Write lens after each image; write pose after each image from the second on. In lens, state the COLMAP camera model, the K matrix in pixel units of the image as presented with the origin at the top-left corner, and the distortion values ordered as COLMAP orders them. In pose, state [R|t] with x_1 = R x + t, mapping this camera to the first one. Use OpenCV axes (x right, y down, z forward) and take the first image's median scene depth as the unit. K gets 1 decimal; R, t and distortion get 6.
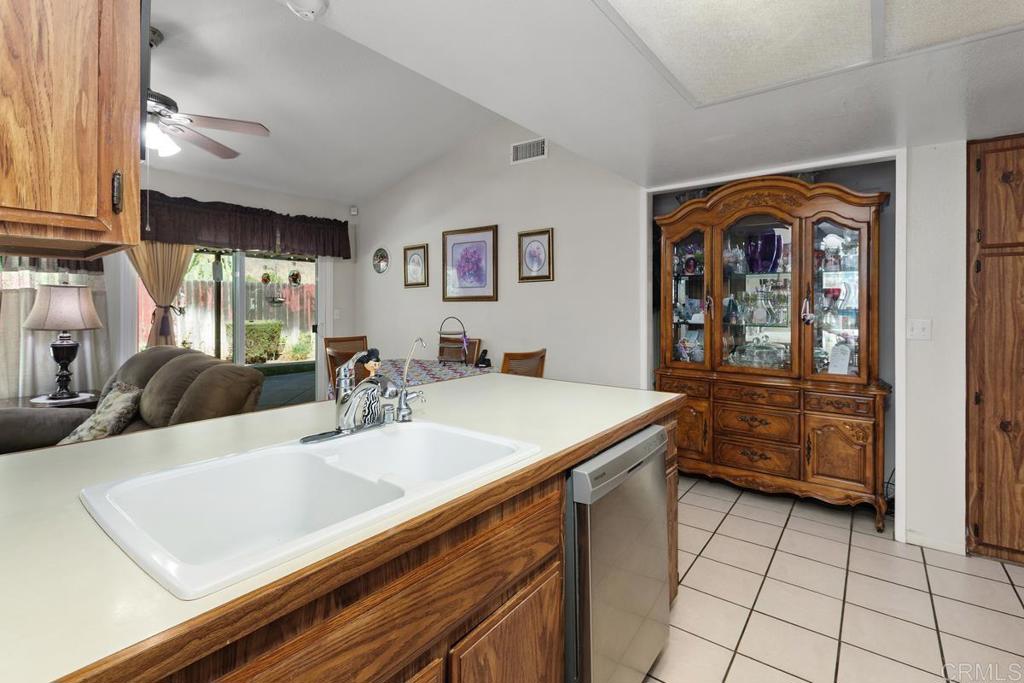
lens RADIAL K [[474.1, 0, 512.0], [0, 474.1, 326.0], [0, 0, 1]] dist [0.000775, 0.000376]
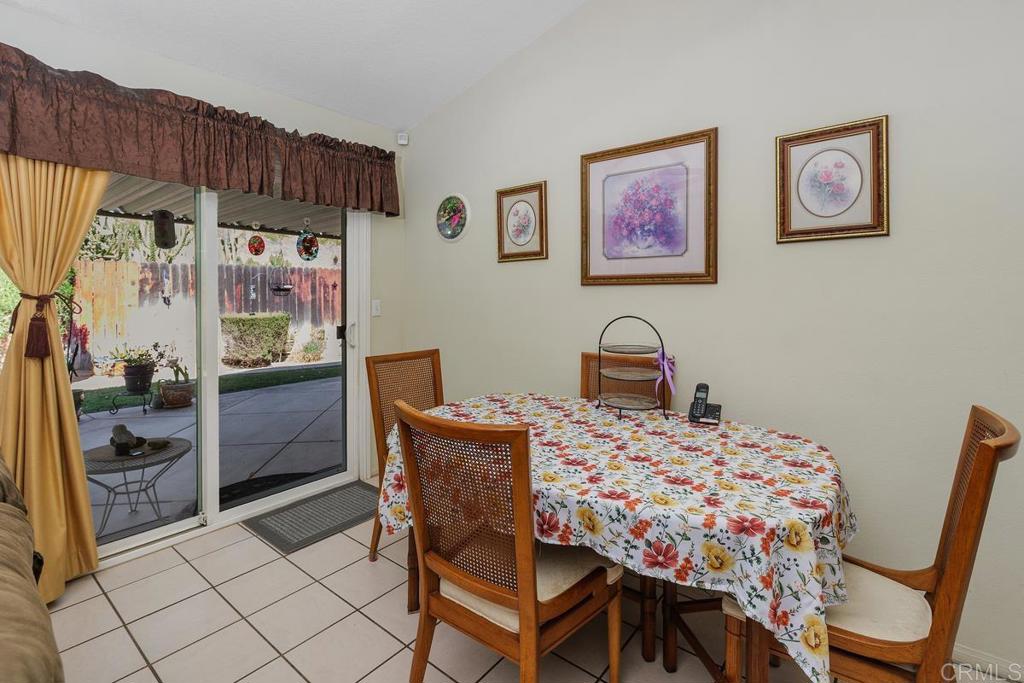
lens RADIAL K [[474.1, 0, 512.0], [0, 474.1, 326.0], [0, 0, 1]] dist [0.000775, 0.000376]
pose [[0.999872, -0.001246, -0.015932, -0.192297], [0.001623, 0.999719, 0.023667, -0.015985], [0.015899, -0.023690, 0.999593, 0.406932]]
